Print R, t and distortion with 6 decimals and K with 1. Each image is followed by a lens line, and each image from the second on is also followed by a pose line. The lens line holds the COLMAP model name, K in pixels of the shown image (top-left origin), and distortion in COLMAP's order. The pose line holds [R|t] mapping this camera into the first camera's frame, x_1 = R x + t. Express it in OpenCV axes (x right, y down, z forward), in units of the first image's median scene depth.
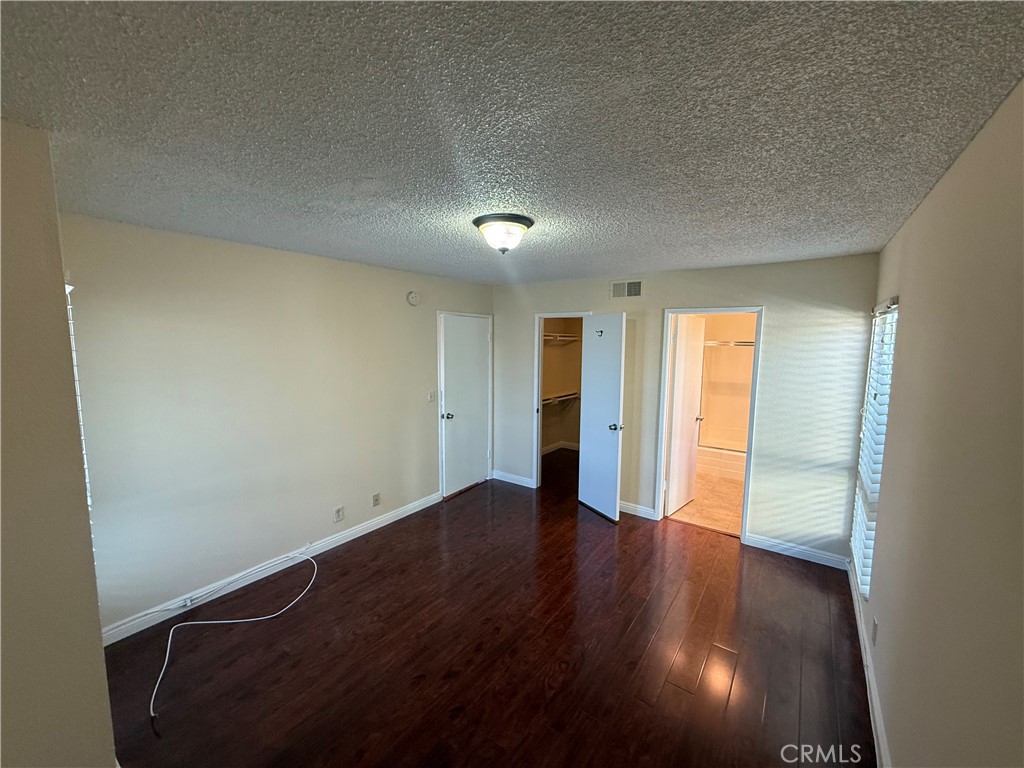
lens RADIAL K [[410.4, 0, 509.5], [0, 410.4, 386.3], [0, 0, 1]] dist [0.001470, 0.000220]
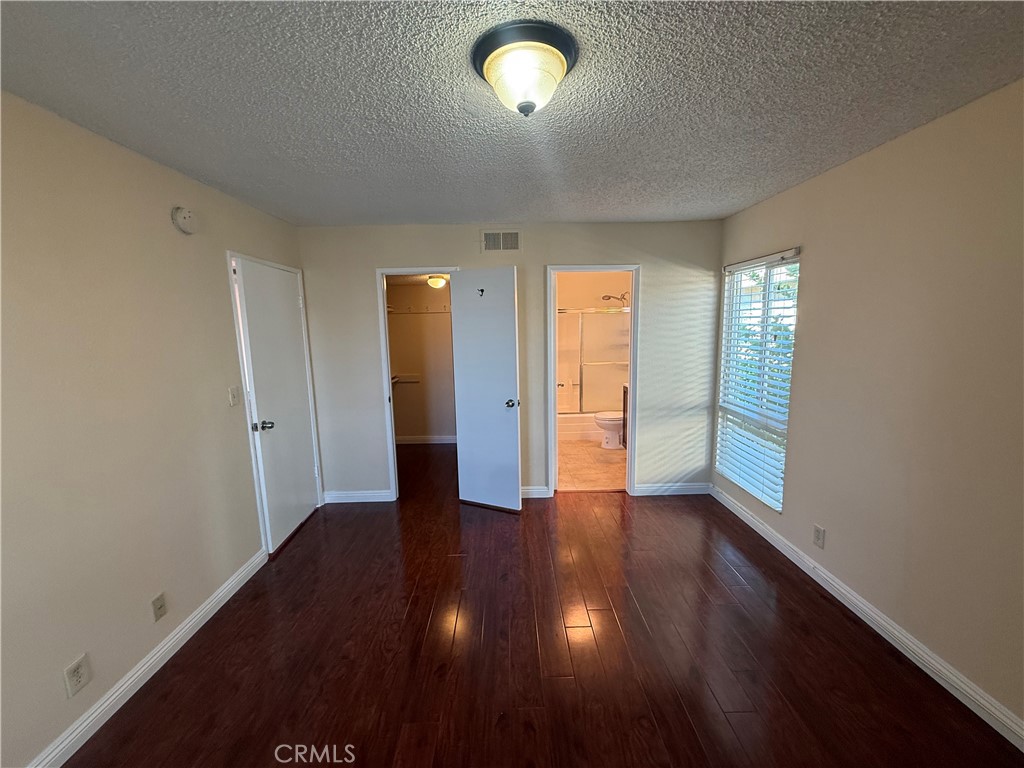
lens RADIAL K [[408.3, 0, 511.3], [0, 408.3, 386.5], [0, 0, 1]] dist [-0.002292, 0.000006]
pose [[0.798042, -0.112780, 0.591954, -0.256195], [0.094400, 0.993600, 0.062037, 0.013349], [-0.595162, 0.006372, 0.803581, 0.343676]]
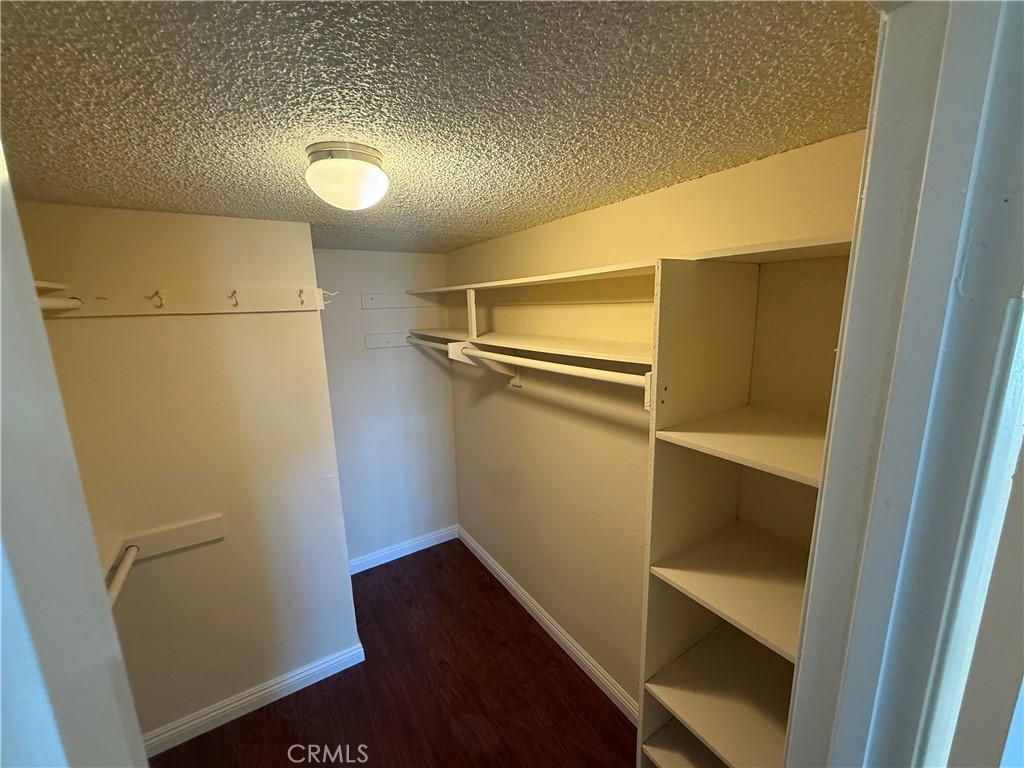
lens RADIAL K [[408.3, 0, 511.3], [0, 408.3, 386.5], [0, 0, 1]] dist [-0.002292, 0.000006]
pose [[0.365852, -0.194506, 0.910120, 0.096482], [0.130546, 0.978973, 0.156744, -0.138942], [-0.921471, 0.061468, 0.383552, 1.263101]]
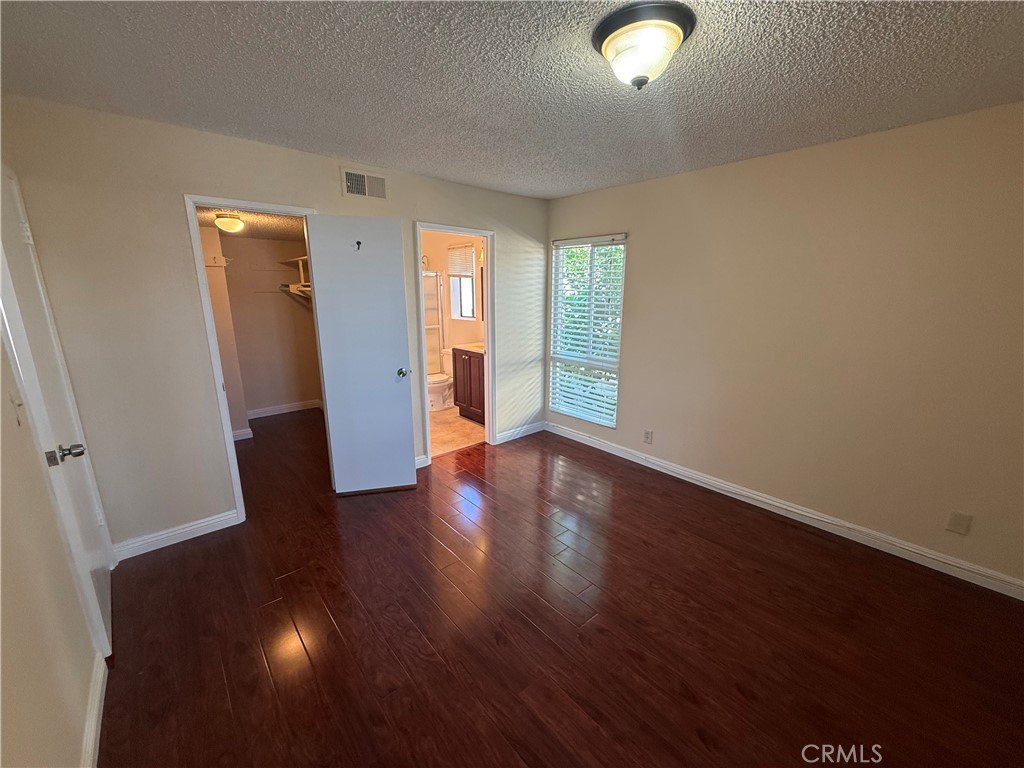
lens RADIAL K [[408.3, 0, 511.3], [0, 408.3, 386.5], [0, 0, 1]] dist [-0.002292, 0.000006]
pose [[0.223158, -0.235302, 0.945956, -0.466800], [0.109121, 0.970359, 0.215629, -0.020722], [-0.968655, 0.055104, 0.242220, 0.658265]]
